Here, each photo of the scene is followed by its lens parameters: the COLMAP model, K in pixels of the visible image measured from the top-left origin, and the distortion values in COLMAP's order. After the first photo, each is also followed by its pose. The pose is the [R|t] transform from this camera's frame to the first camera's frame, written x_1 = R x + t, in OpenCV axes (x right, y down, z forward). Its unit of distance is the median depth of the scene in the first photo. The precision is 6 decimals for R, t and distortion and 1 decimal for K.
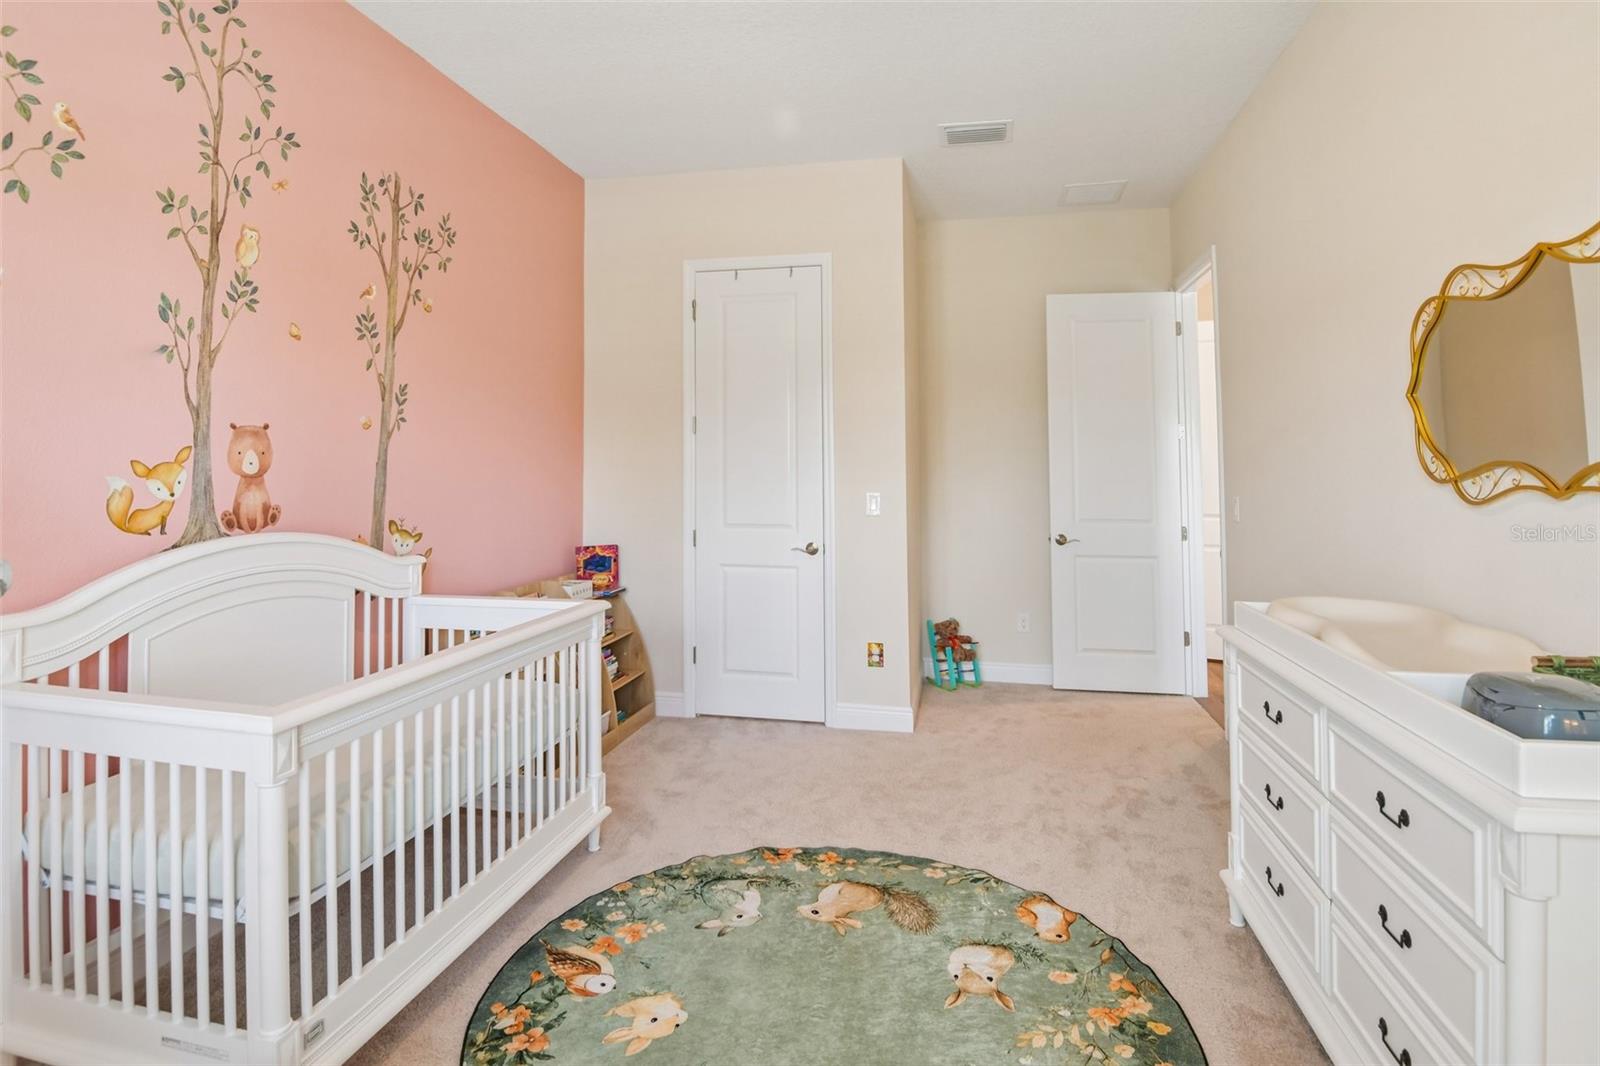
lens RADIAL K [[761.0, 0, 822.1], [0, 761.0, 473.5], [0, 0, 1]] dist [-0.048424, -0.001708]
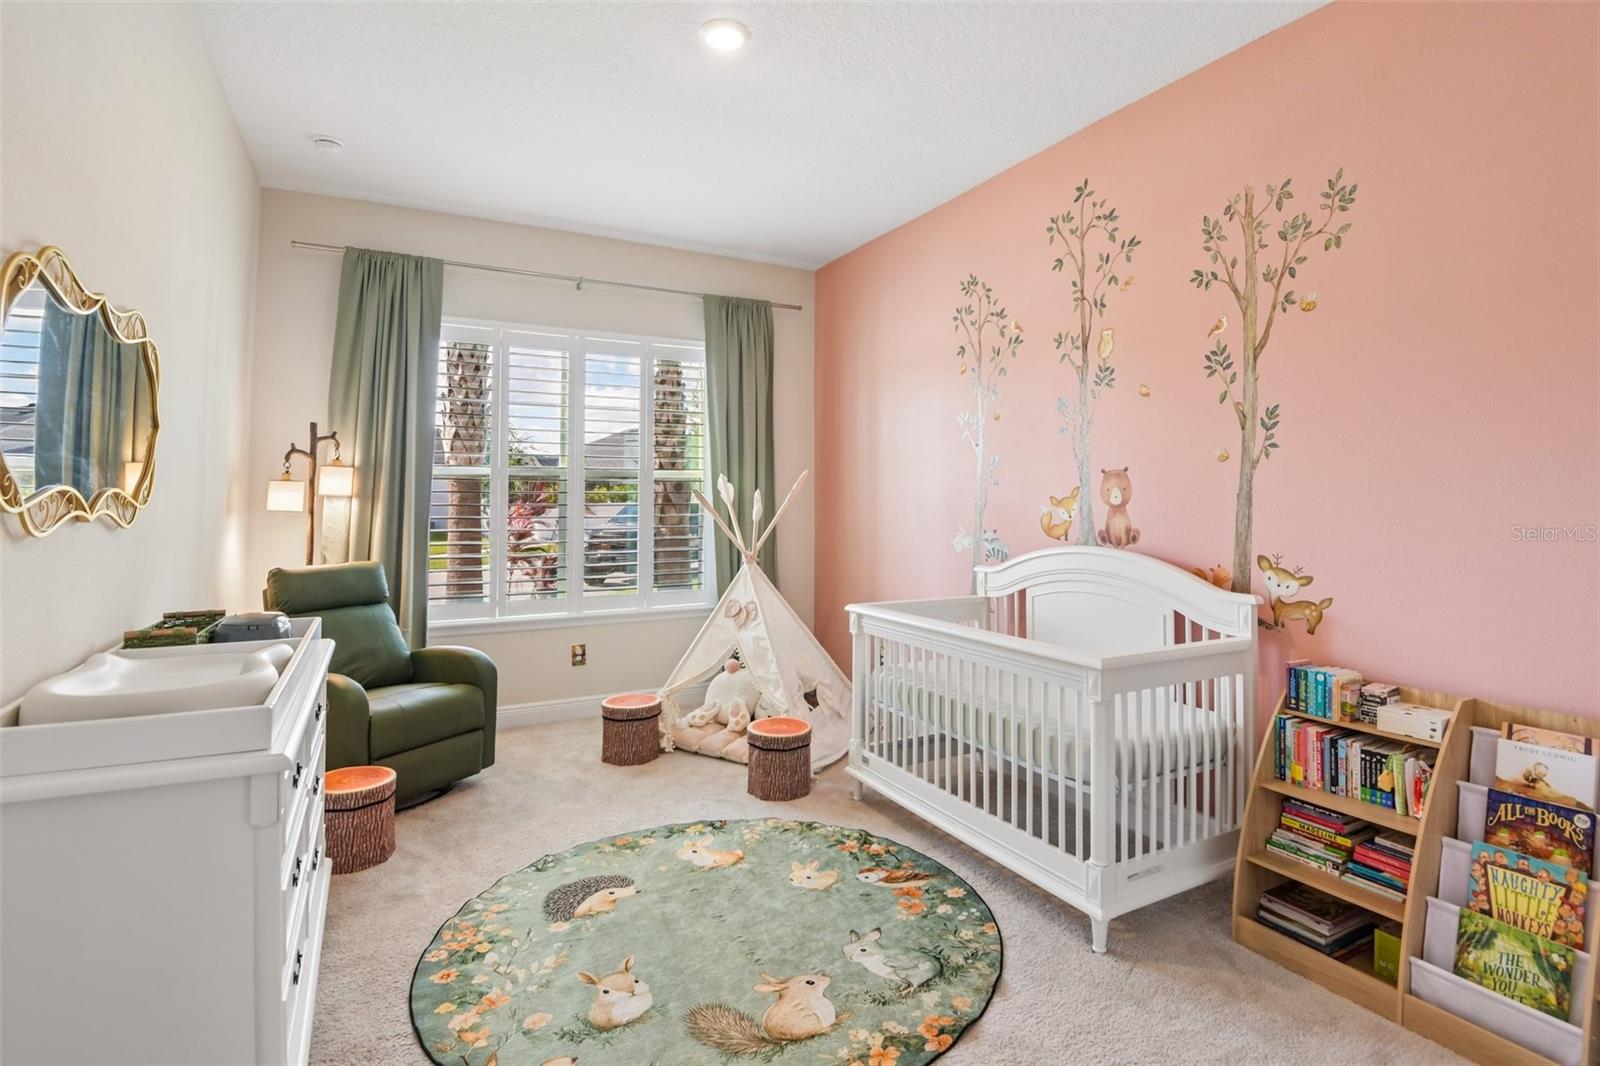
lens RADIAL K [[761.0, 0, 801.8], [0, 761.0, 526.6], [0, 0, 1]] dist [-0.048424, -0.001708]
pose [[-0.770533, 0.020469, -0.637071, 0.568674], [-0.001054, 0.999442, 0.033386, -0.004660], [0.637399, 0.026397, -0.770082, 1.675808]]
